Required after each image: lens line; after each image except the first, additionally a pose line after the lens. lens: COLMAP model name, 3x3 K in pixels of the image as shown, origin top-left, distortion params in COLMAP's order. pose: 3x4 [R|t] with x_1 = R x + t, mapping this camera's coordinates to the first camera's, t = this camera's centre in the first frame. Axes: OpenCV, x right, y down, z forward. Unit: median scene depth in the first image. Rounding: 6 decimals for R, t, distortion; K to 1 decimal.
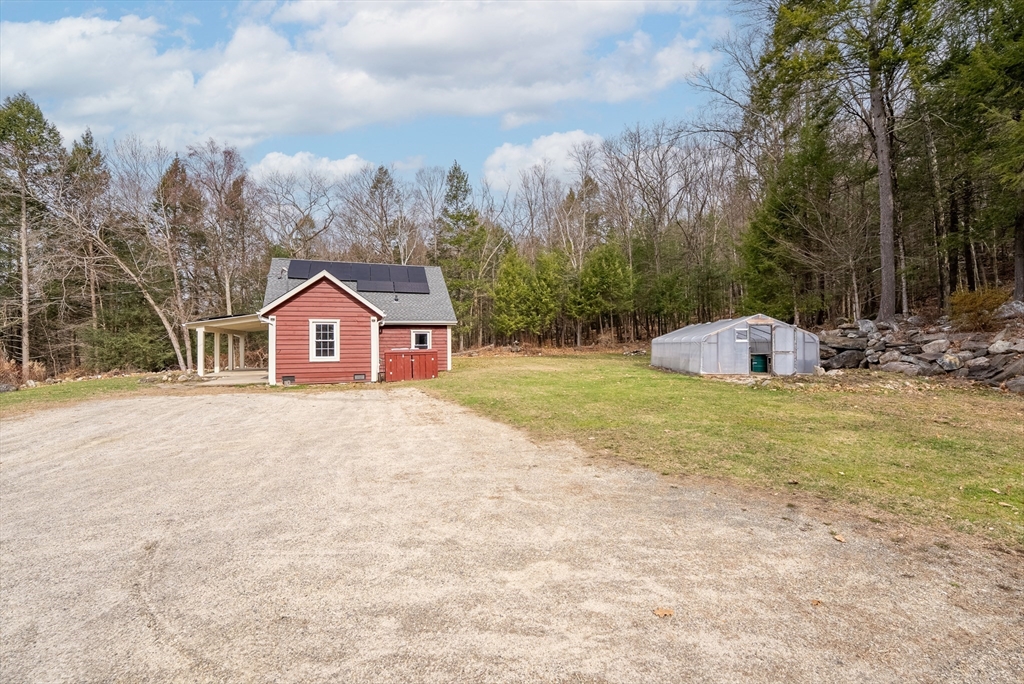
lens RADIAL K [[413.0, 0, 507.5], [0, 413.0, 342.3], [0, 0, 1]] dist [-0.019648, 0.000414]
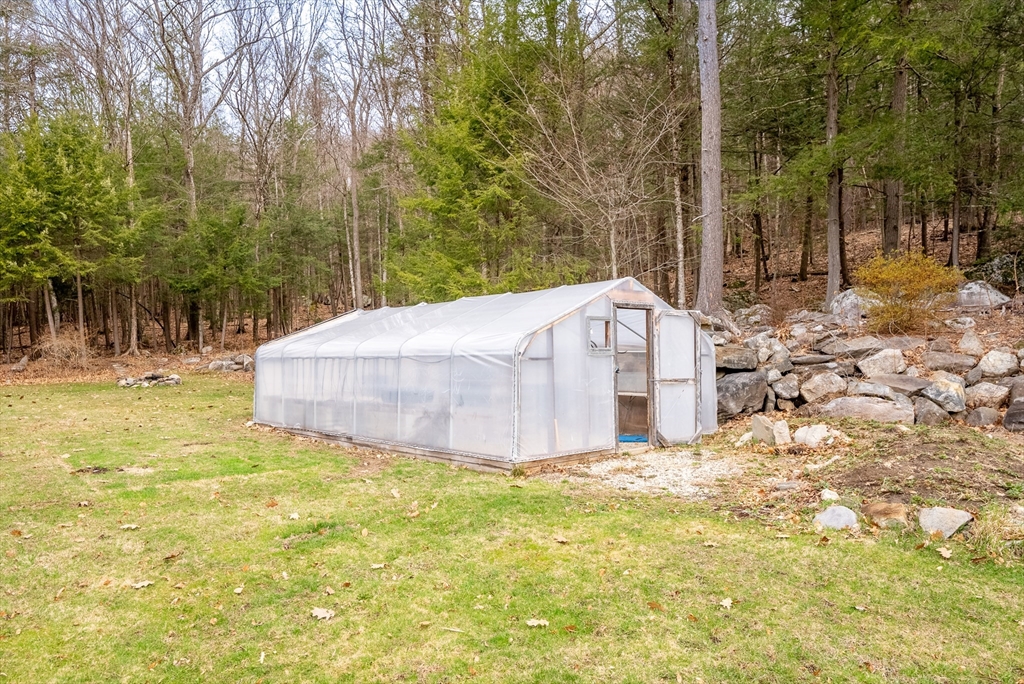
lens RADIAL K [[666.7, 0, 524.5], [0, 666.7, 341.8], [0, 0, 1]] dist [0.007024, 0.001503]
pose [[0.651924, 0.013469, 0.758164, 0.045597], [0.001451, 0.999818, -0.019010, -0.000316], [-0.758283, 0.013493, 0.651786, 0.292588]]
